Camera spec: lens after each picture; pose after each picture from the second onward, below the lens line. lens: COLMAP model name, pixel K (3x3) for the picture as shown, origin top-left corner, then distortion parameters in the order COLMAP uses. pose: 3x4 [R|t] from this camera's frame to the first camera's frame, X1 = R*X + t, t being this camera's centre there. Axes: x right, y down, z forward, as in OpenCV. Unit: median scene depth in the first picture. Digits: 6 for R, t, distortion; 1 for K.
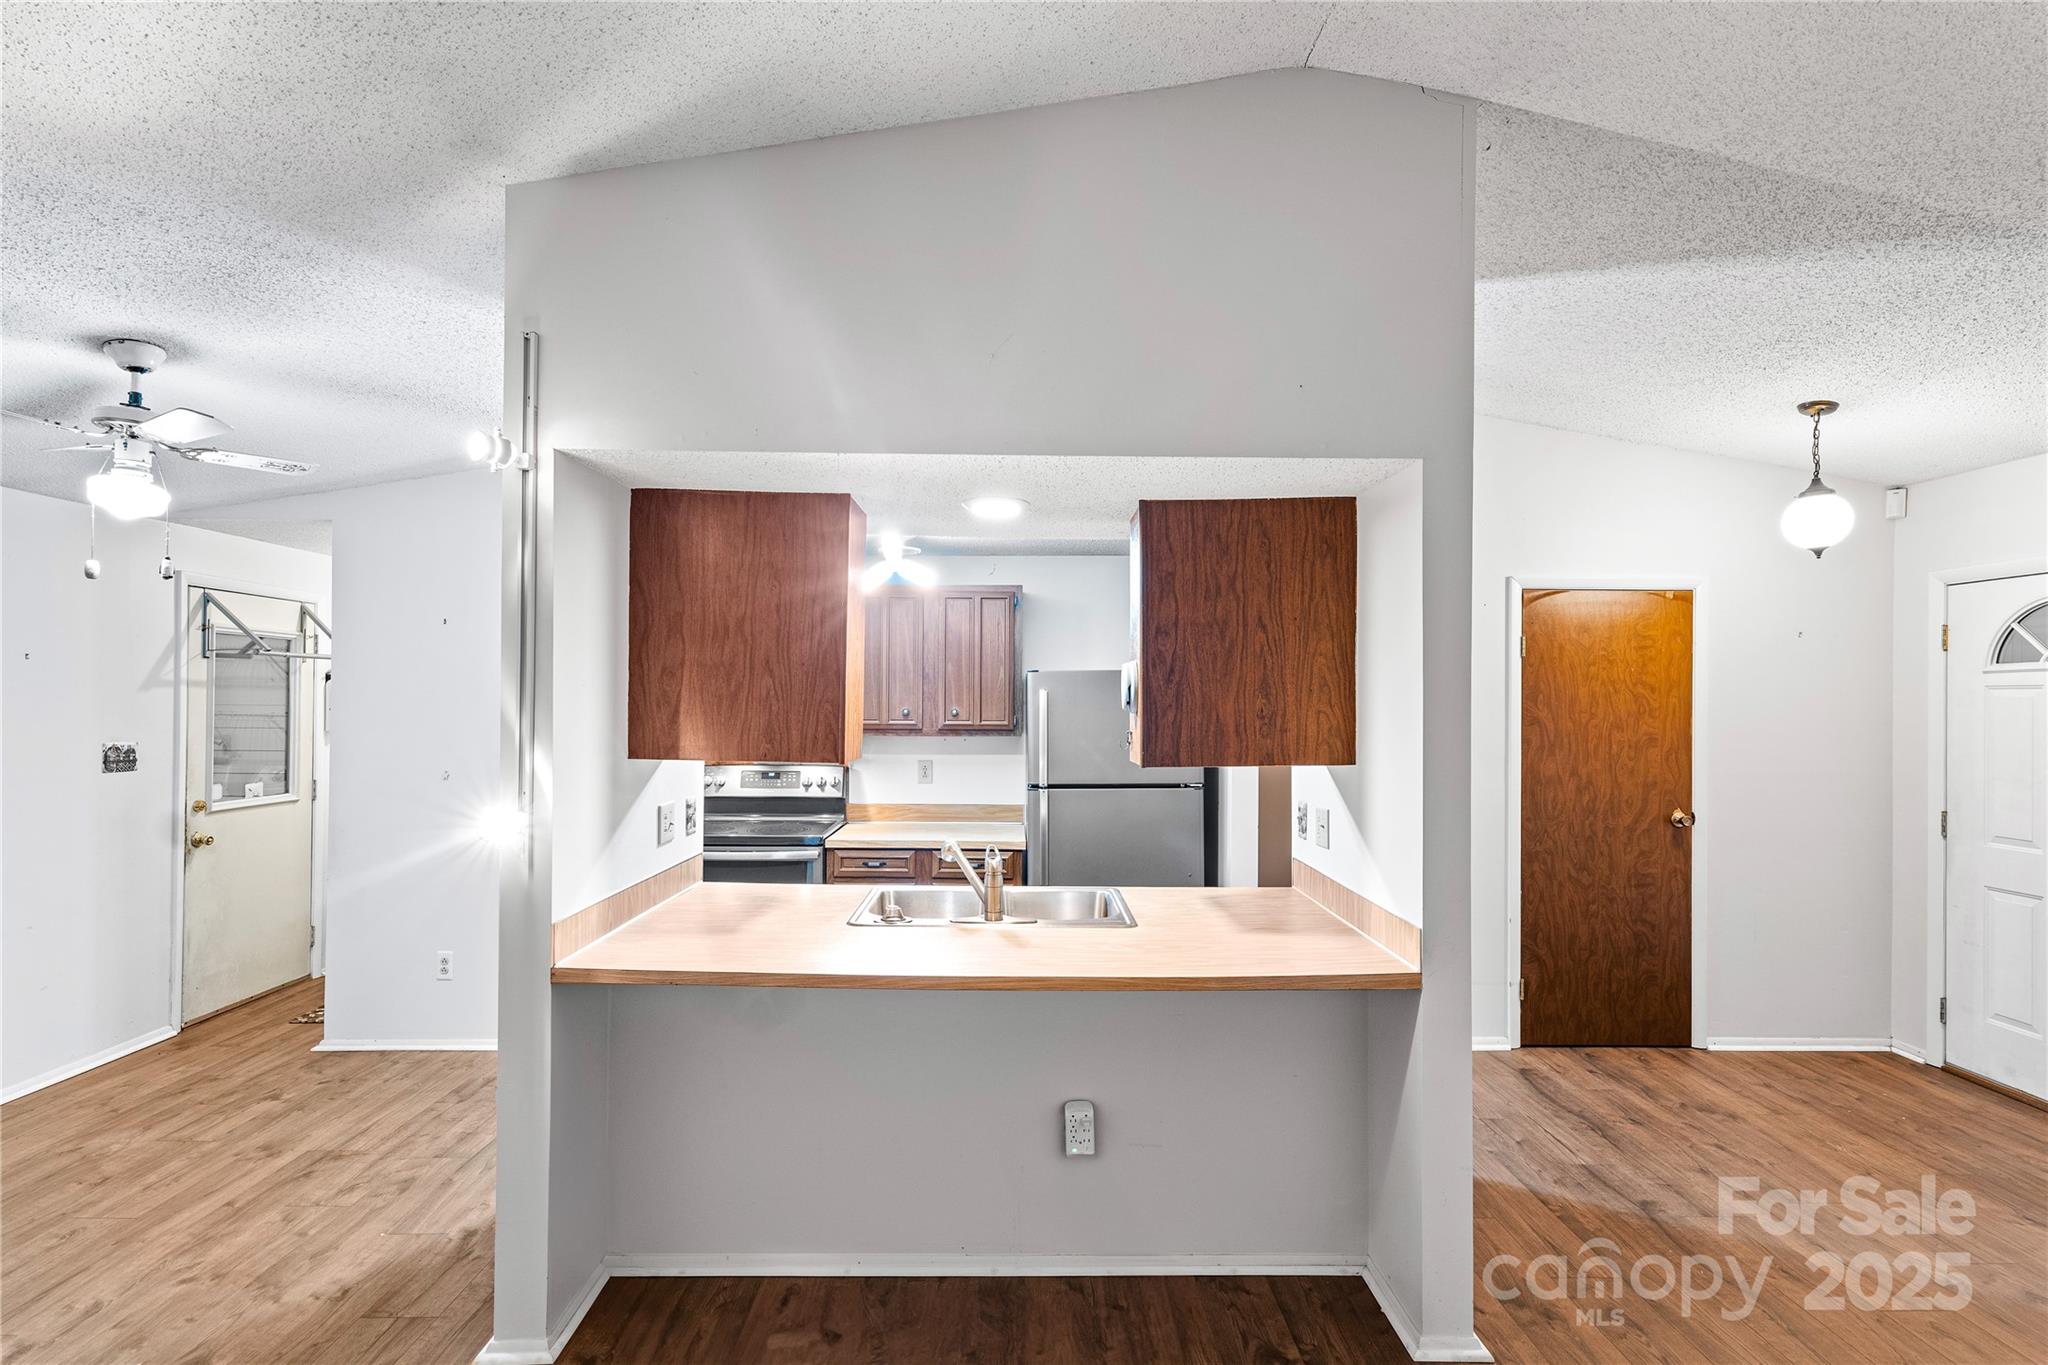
lens RADIAL K [[966.9, 0, 1038.8], [0, 966.9, 697.7], [0, 0, 1]] dist [0.008425, -0.000862]
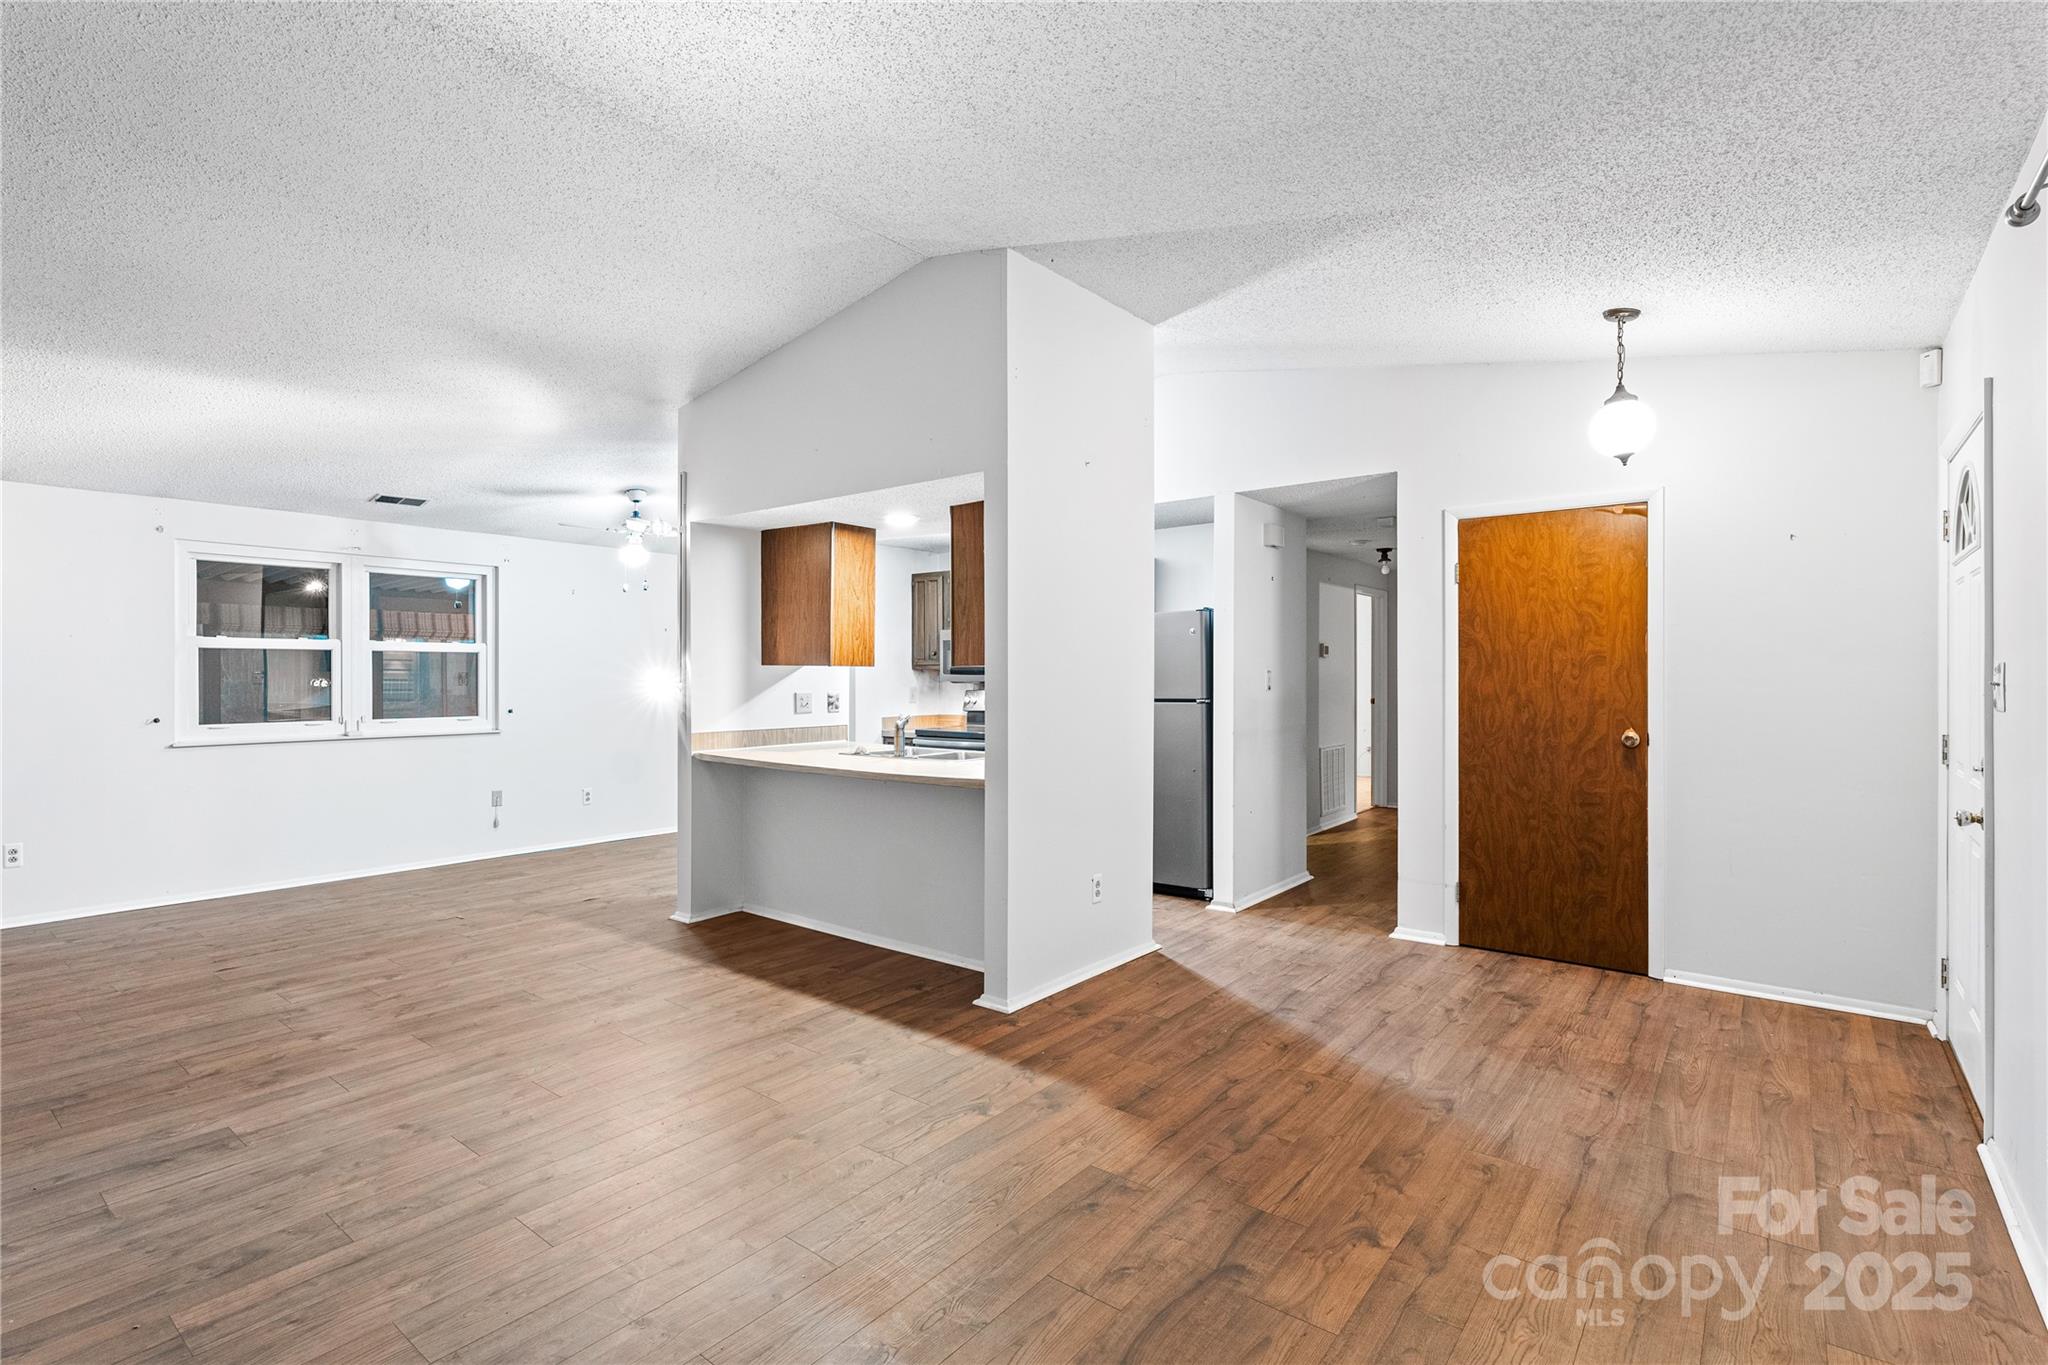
lens RADIAL K [[966.9, 0, 1024.1], [0, 966.9, 684.0], [0, 0, 1]] dist [0.008425, -0.000862]
pose [[0.774692, -0.000004, -0.632339, 0.863141], [0.010006, 0.999875, 0.012253, 0.055422], [0.632260, -0.015820, 0.774595, -0.146278]]
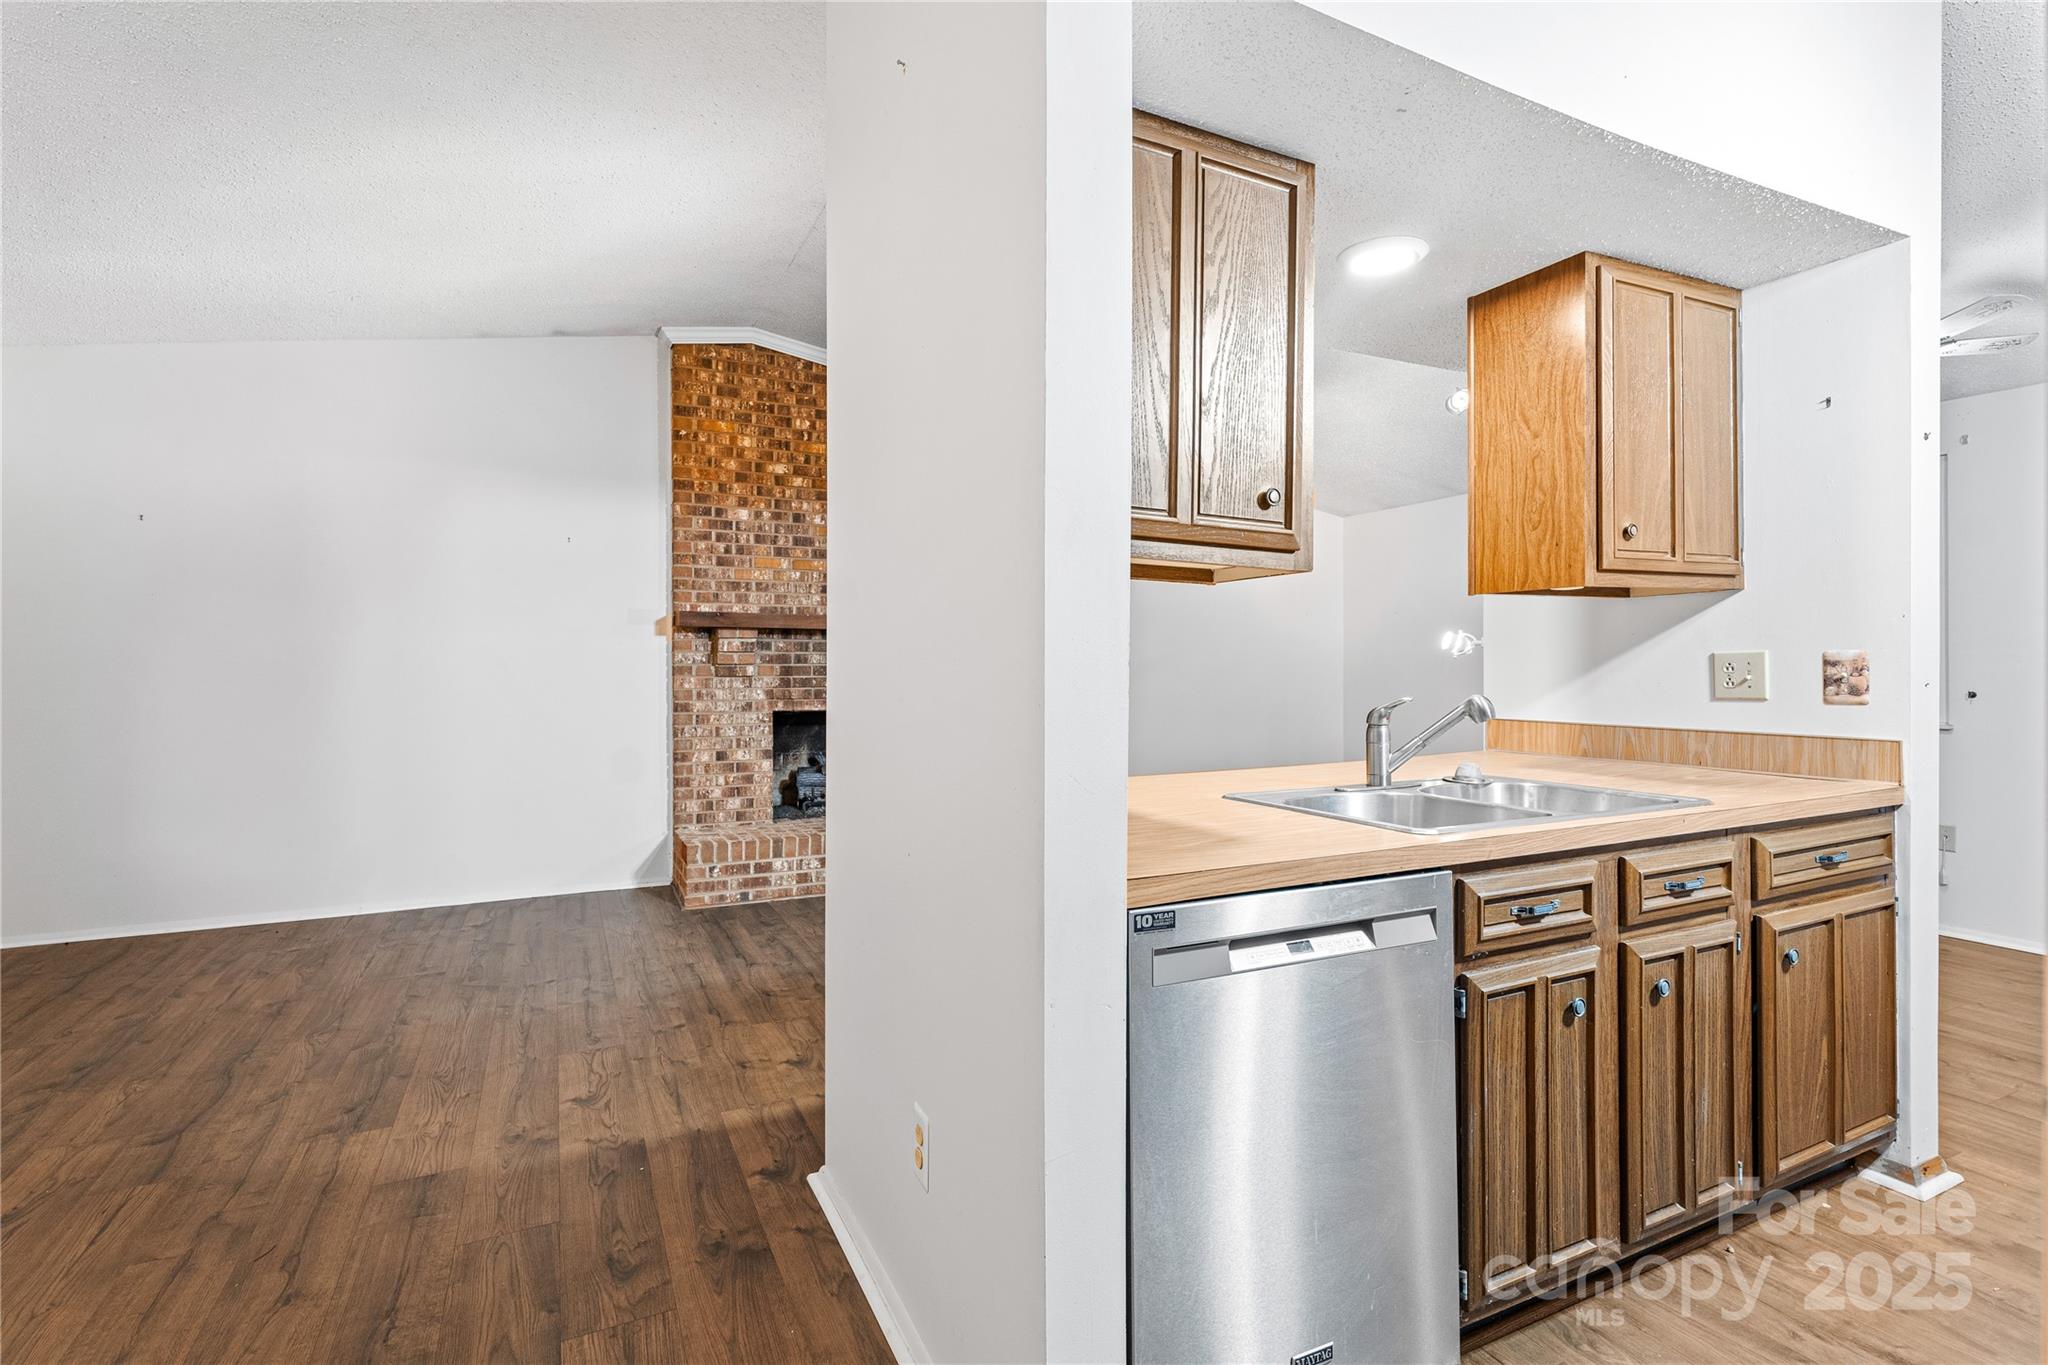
lens RADIAL K [[966.9, 0, 1015.2], [0, 966.9, 667.4], [0, 0, 1]] dist [0.008425, -0.000862]
pose [[-0.908604, -0.007388, -0.417594, 0.384868], [-0.003816, 0.999949, -0.009388, 0.098894], [0.417642, -0.006936, -0.908585, 1.114934]]
